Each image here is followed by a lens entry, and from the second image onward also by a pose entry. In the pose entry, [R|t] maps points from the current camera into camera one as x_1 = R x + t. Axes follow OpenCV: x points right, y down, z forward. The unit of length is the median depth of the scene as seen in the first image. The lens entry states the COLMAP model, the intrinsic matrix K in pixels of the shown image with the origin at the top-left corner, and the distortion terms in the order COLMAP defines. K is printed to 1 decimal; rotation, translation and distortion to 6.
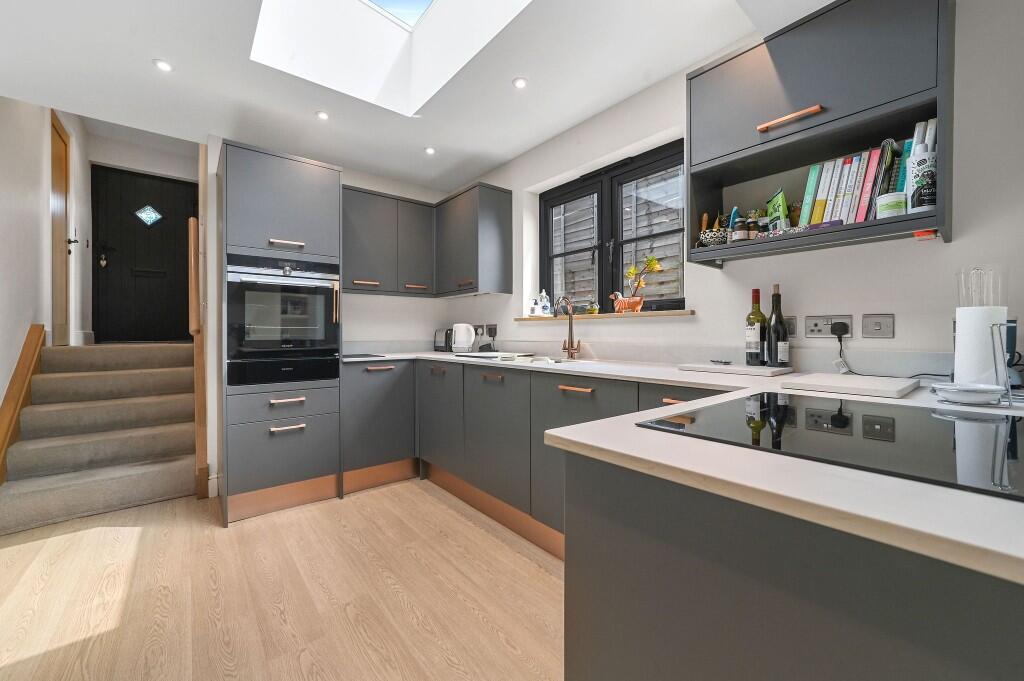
lens RADIAL K [[400.1, 0, 511.7], [0, 400.1, 330.8], [0, 0, 1]] dist [-0.028995, 0.009262]
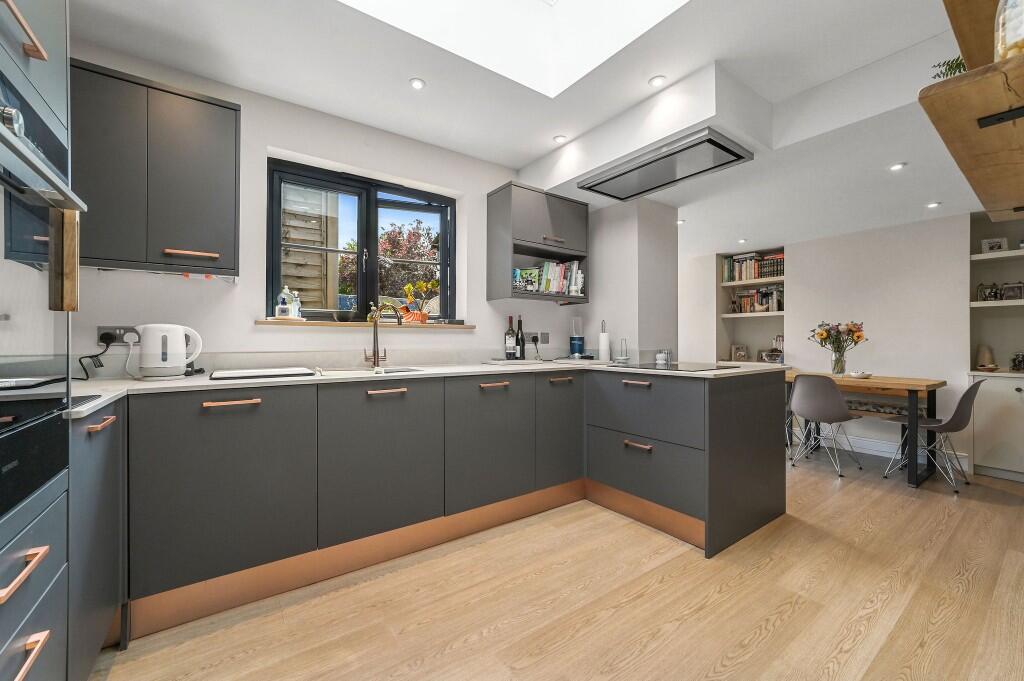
lens RADIAL K [[400.1, 0, 507.7], [0, 400.1, 338.0], [0, 0, 1]] dist [-0.006689, 0.000212]
pose [[0.077124, 0.007157, 0.996996, -1.178454], [-0.006235, 0.999958, -0.006696, 0.002992], [-0.997002, -0.005700, 0.077166, 0.891183]]
